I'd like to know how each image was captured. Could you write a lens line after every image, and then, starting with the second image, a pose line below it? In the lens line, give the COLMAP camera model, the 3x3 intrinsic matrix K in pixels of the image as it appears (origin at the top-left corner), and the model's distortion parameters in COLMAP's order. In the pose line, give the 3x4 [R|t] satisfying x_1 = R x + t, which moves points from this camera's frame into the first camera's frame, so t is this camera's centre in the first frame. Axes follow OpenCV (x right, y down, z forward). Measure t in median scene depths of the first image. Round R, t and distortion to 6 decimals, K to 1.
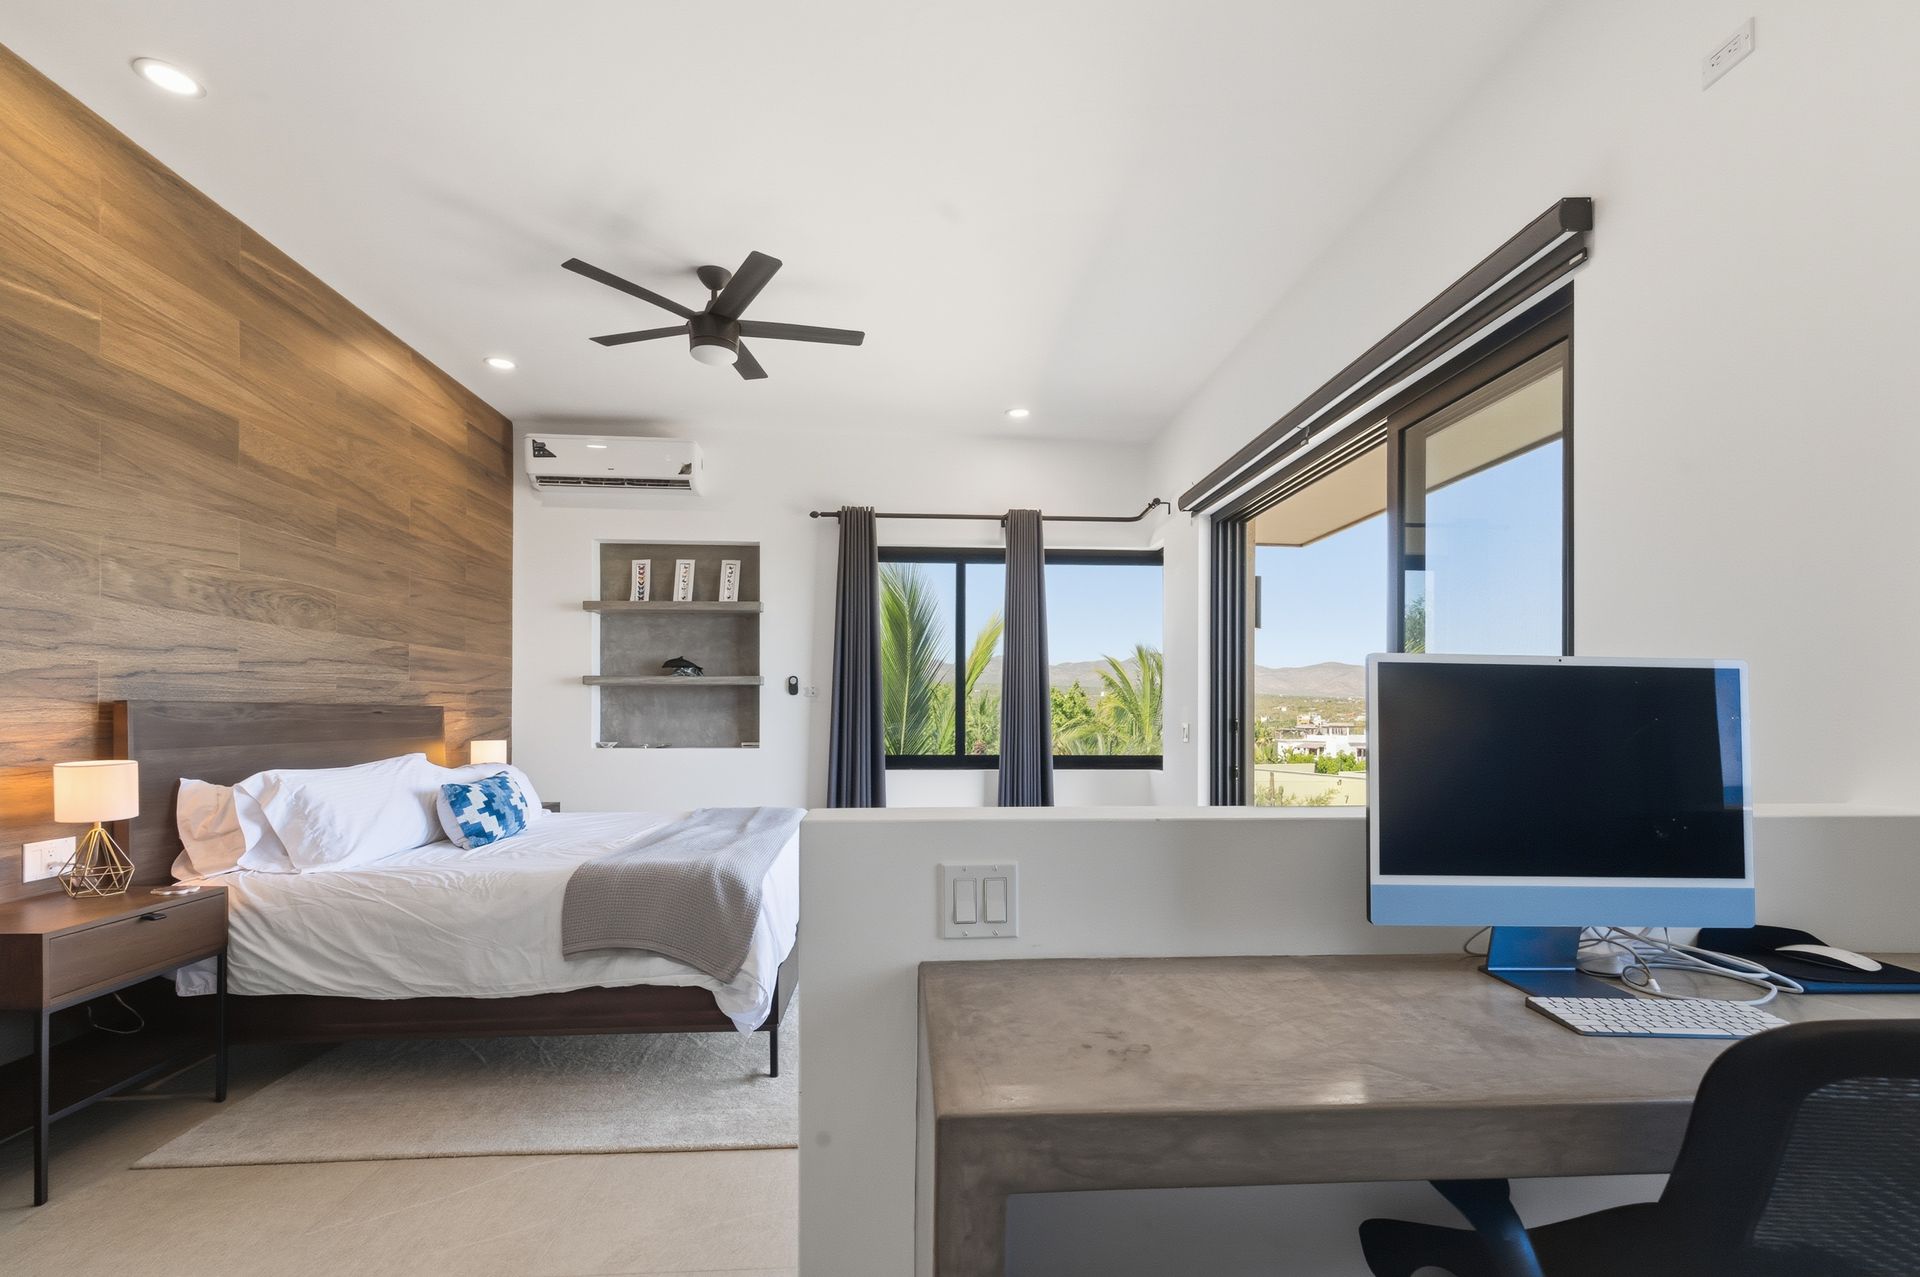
lens RADIAL K [[873.8, 0, 967.1], [0, 873.8, 709.2], [0, 0, 1]] dist [0.003196, -0.000175]
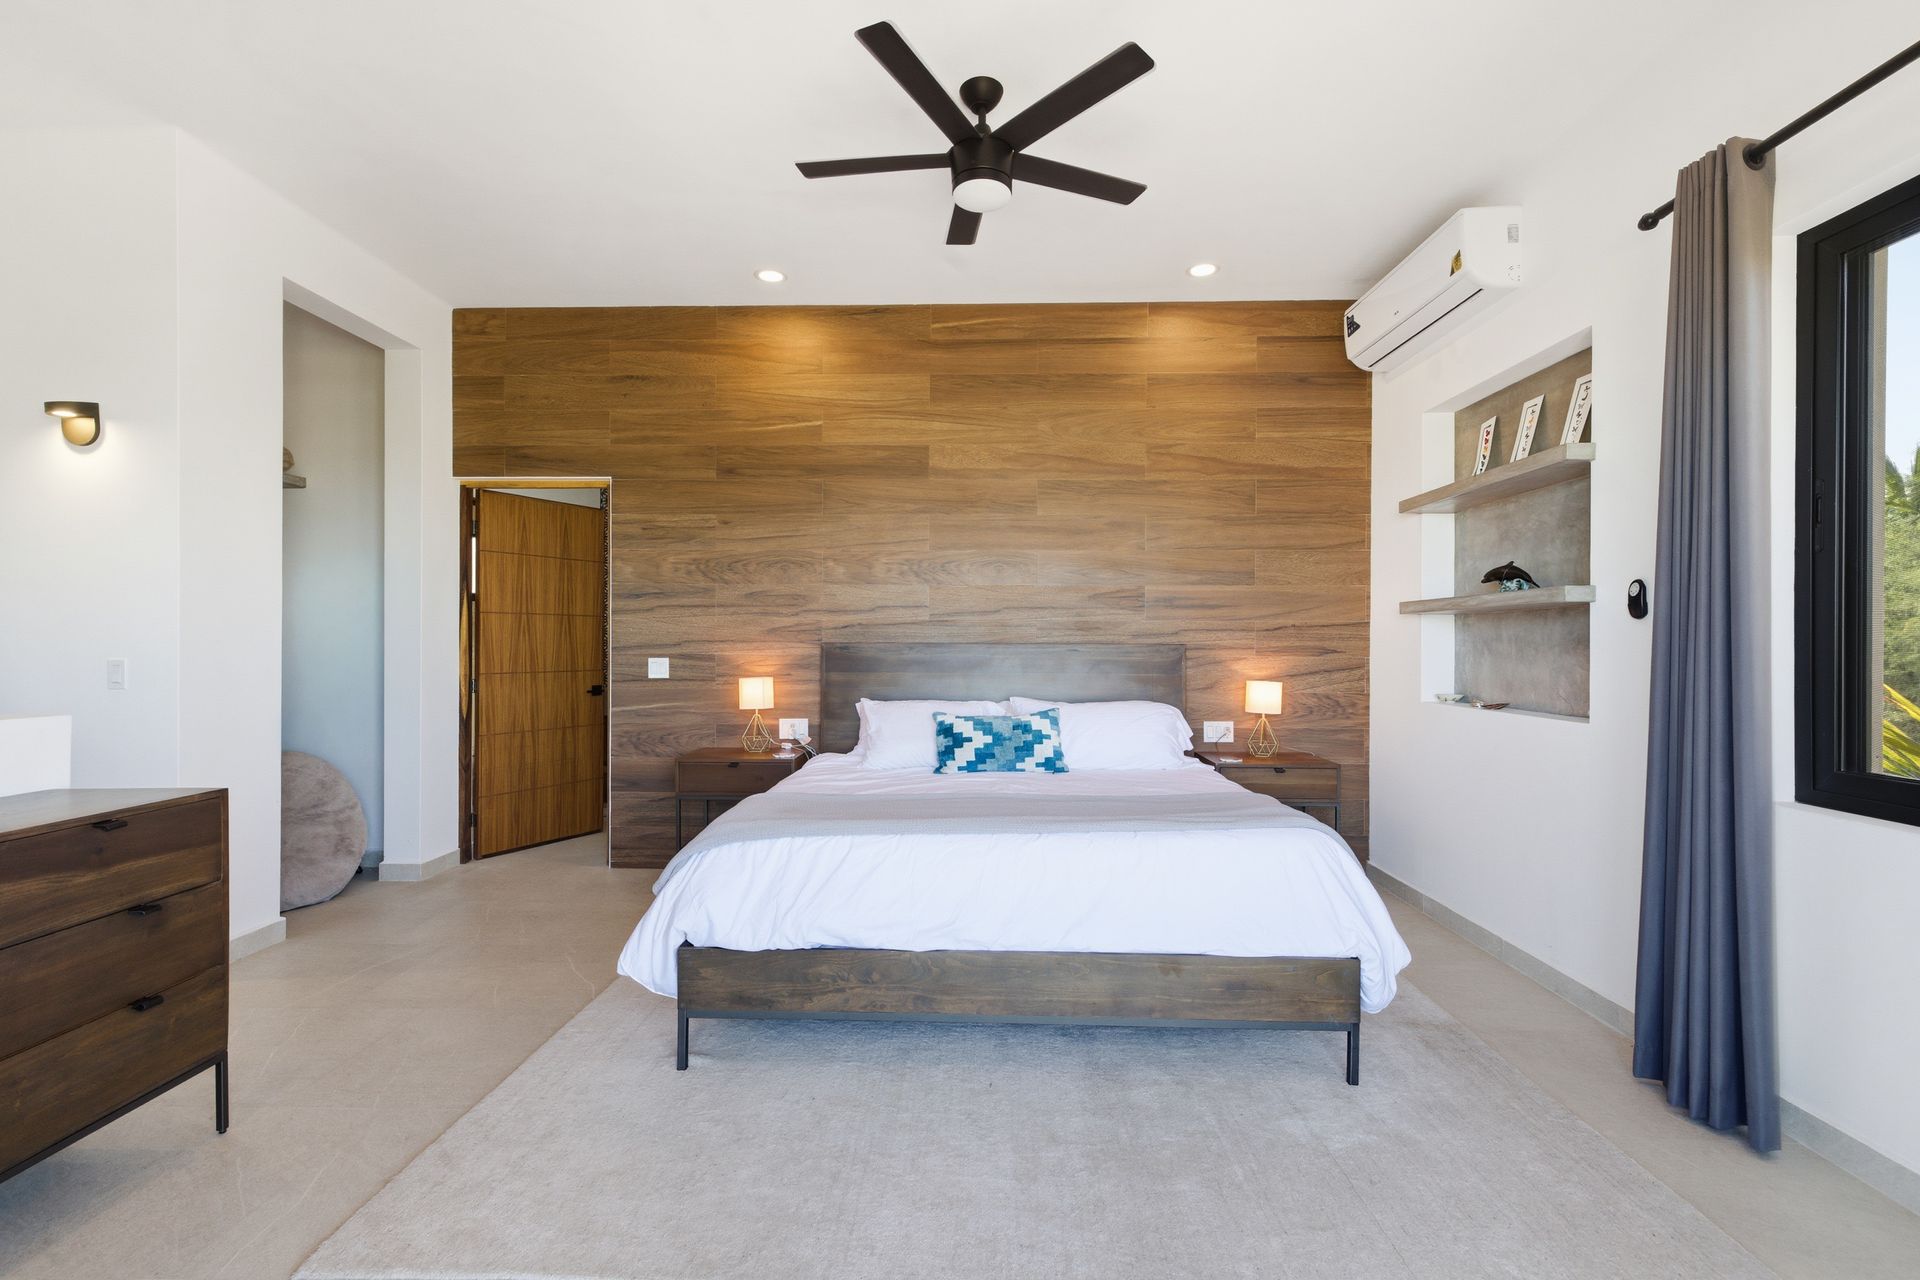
lens RADIAL K [[816.3, 0, 960.0], [0, 816.3, 640.0], [0, 0, 1]] dist [0.009208, -0.000280]
pose [[-0.094694, -0.005964, -0.995489, 0.412871], [0.001164, 0.999981, -0.006102, -0.003657], [0.995506, -0.001736, -0.094685, 0.991836]]
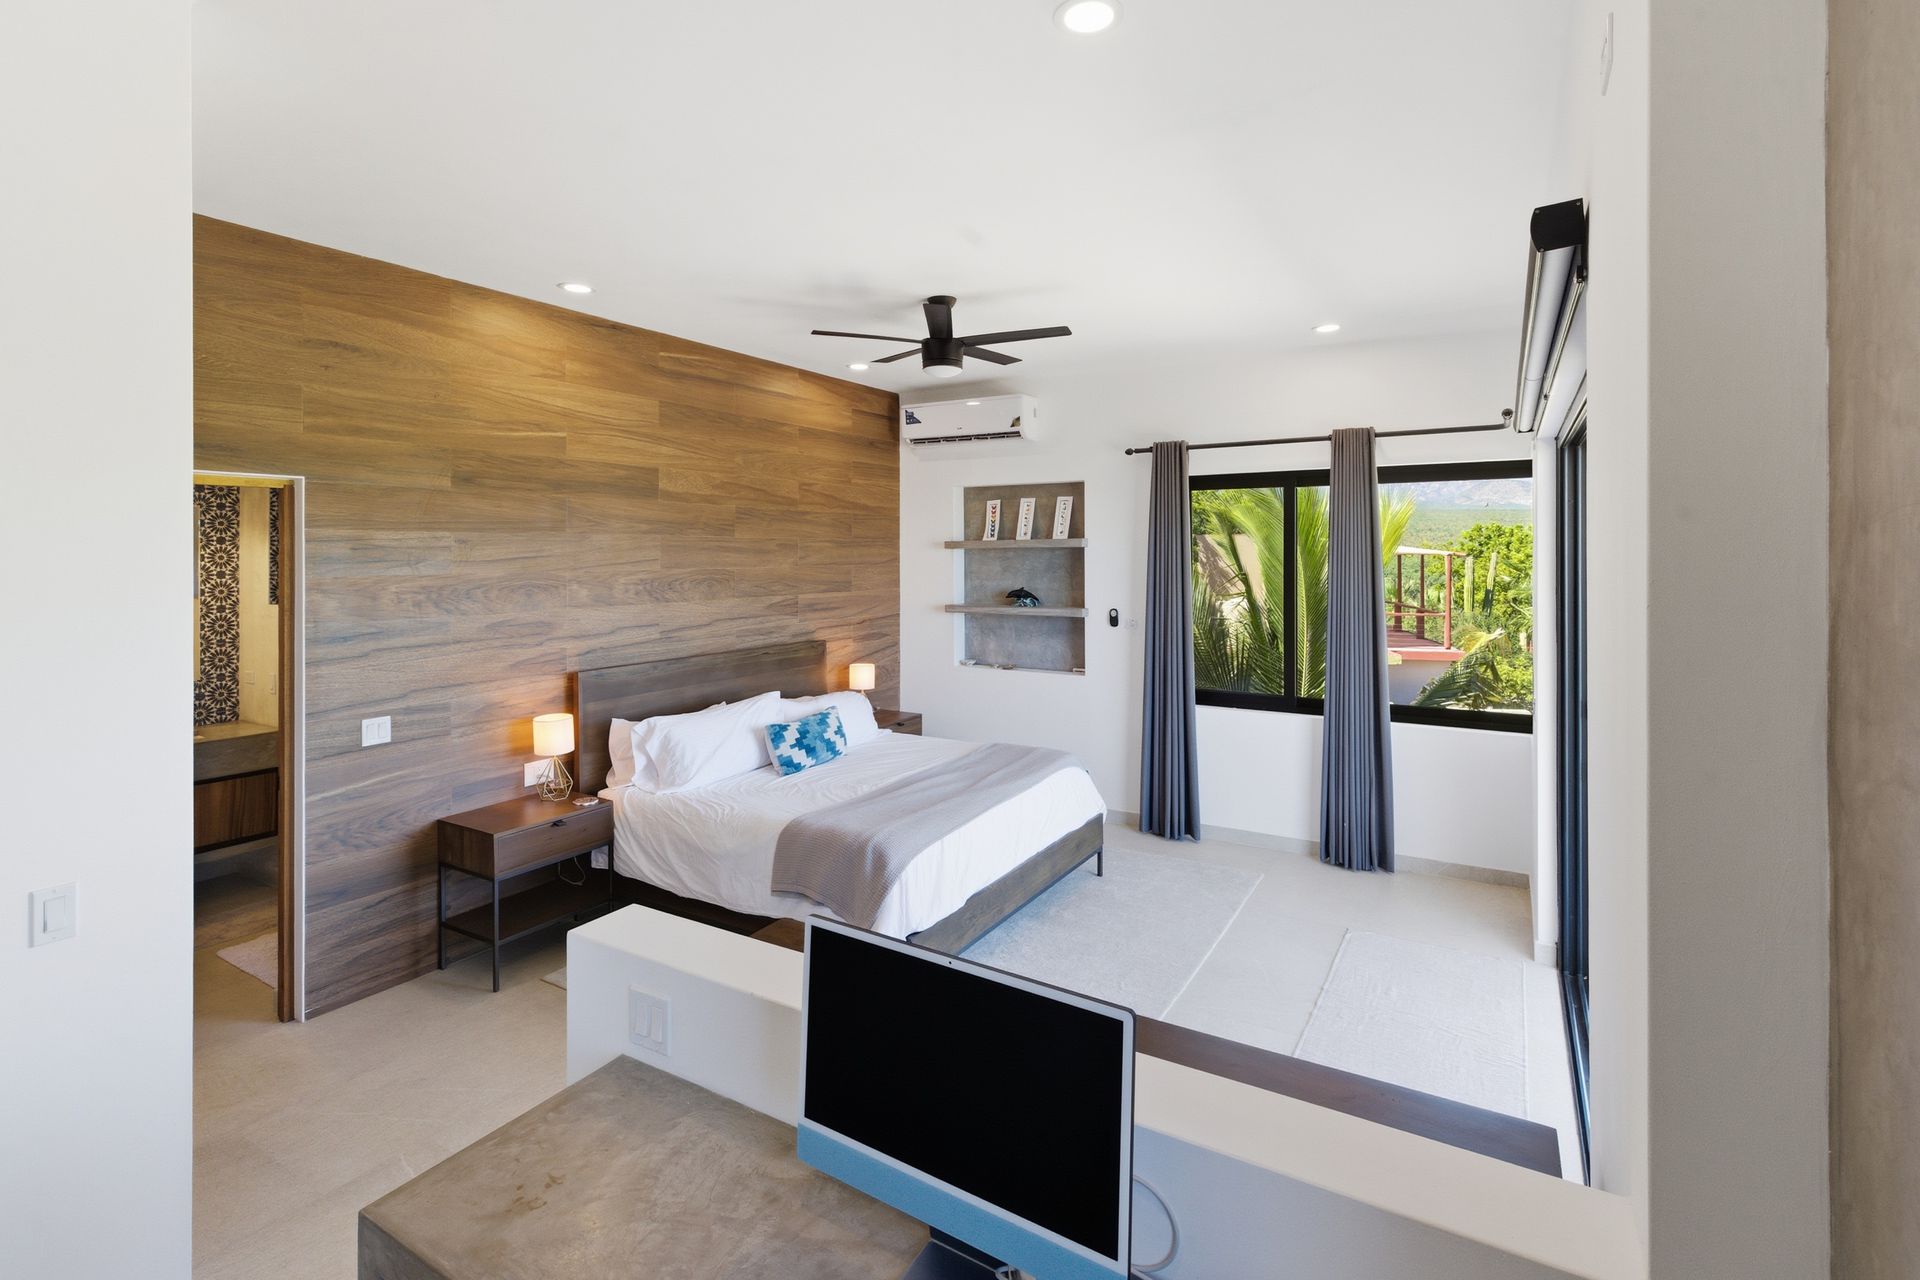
lens RADIAL K [[885.6, 0, 964.8], [0, 885.6, 550.2], [0, 0, 1]] dist [0.003707, 0.000134]
pose [[0.819337, -0.007864, -0.573258, 0.377822], [0.008267, 0.999964, -0.001903, -0.156413], [0.573252, -0.003180, 0.819373, 0.059560]]
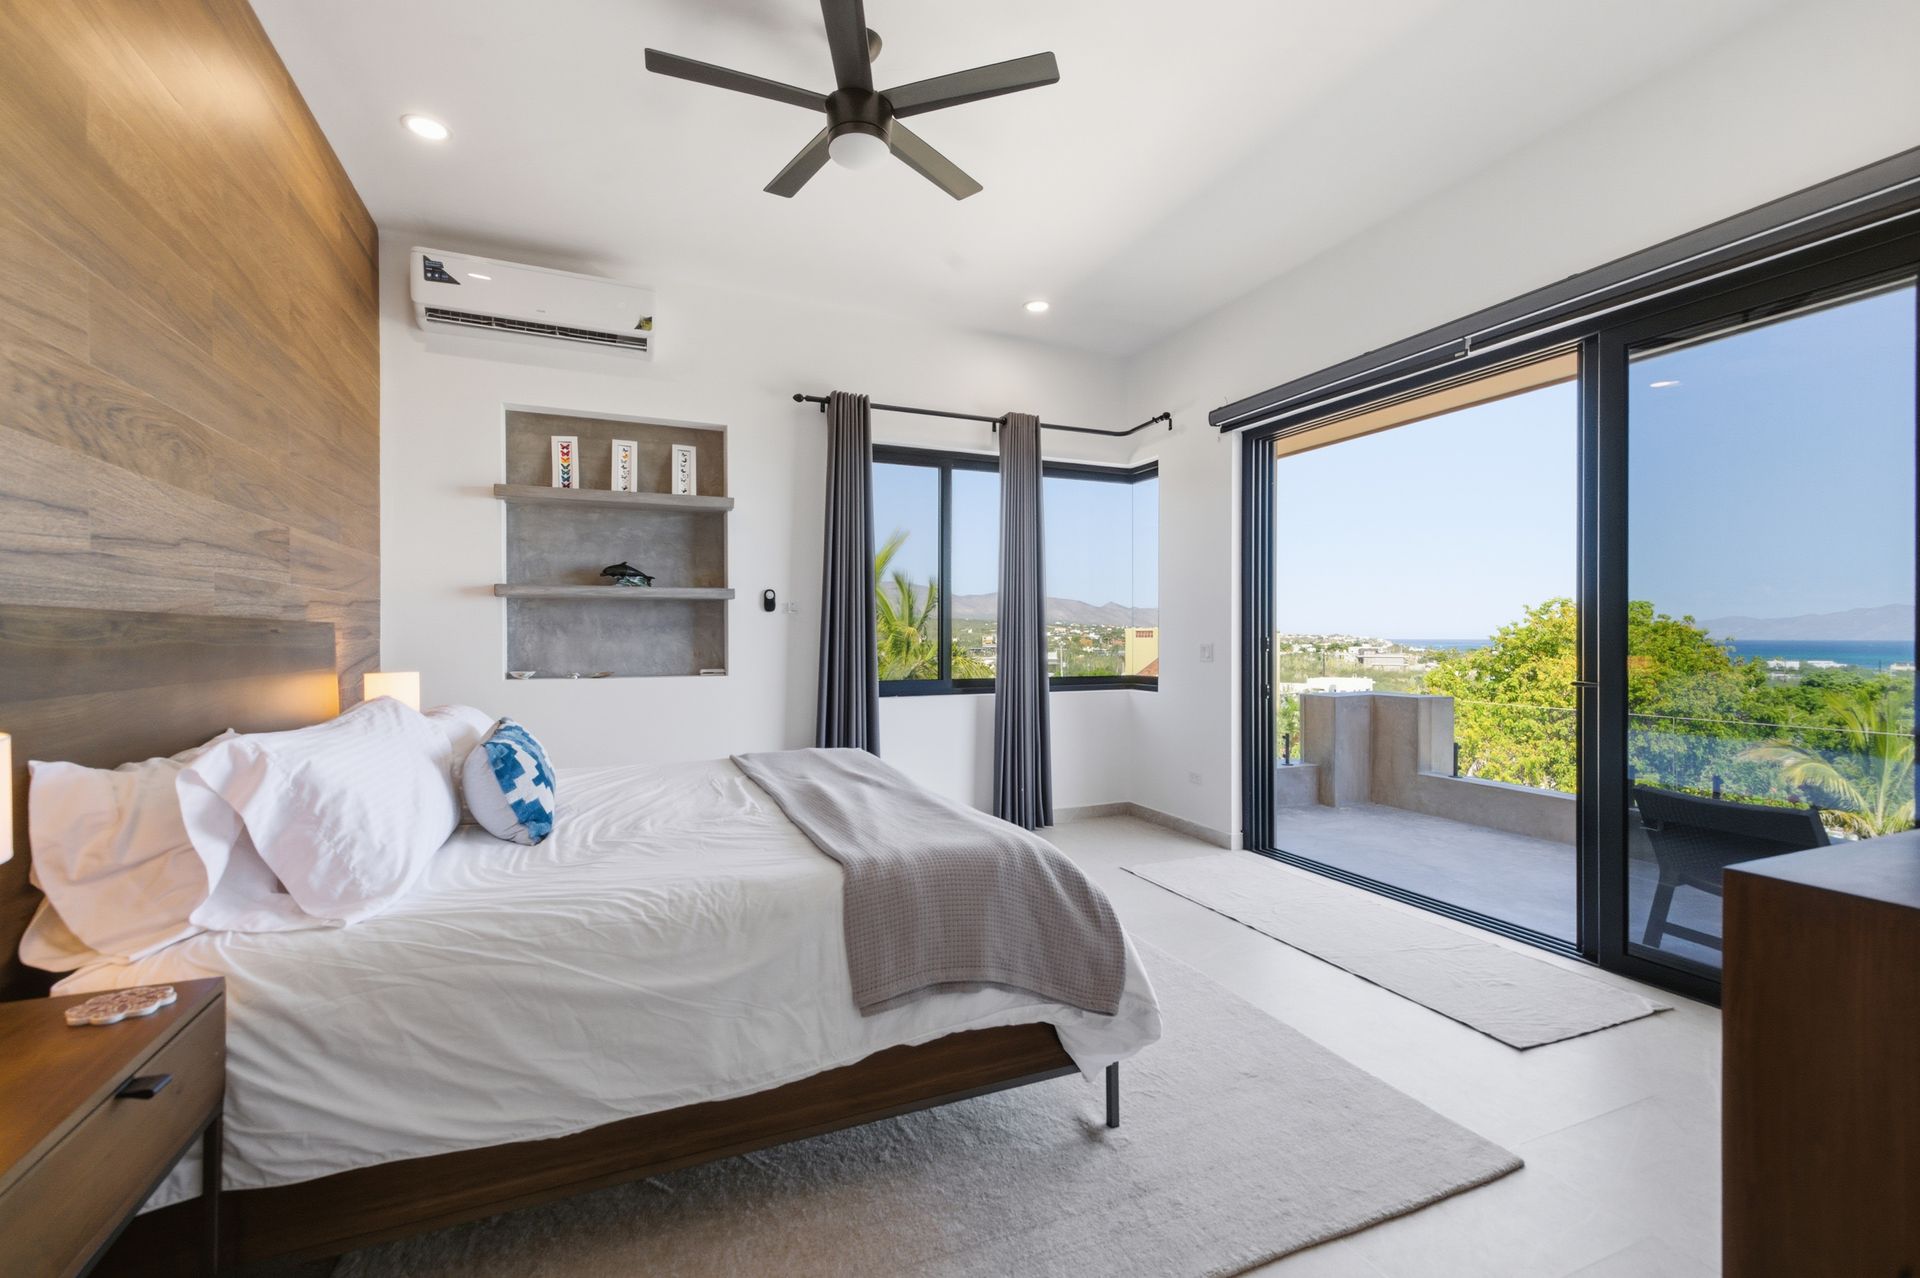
lens RADIAL K [[816.3, 0, 960.0], [0, 816.3, 639.0], [0, 0, 1]] dist [0.009208, -0.000280]
pose [[0.945529, -0.003383, 0.325519, -0.414796], [0.000369, 0.999957, 0.009319, 0.004189], [-0.325537, -0.008691, 0.945489, 0.292071]]
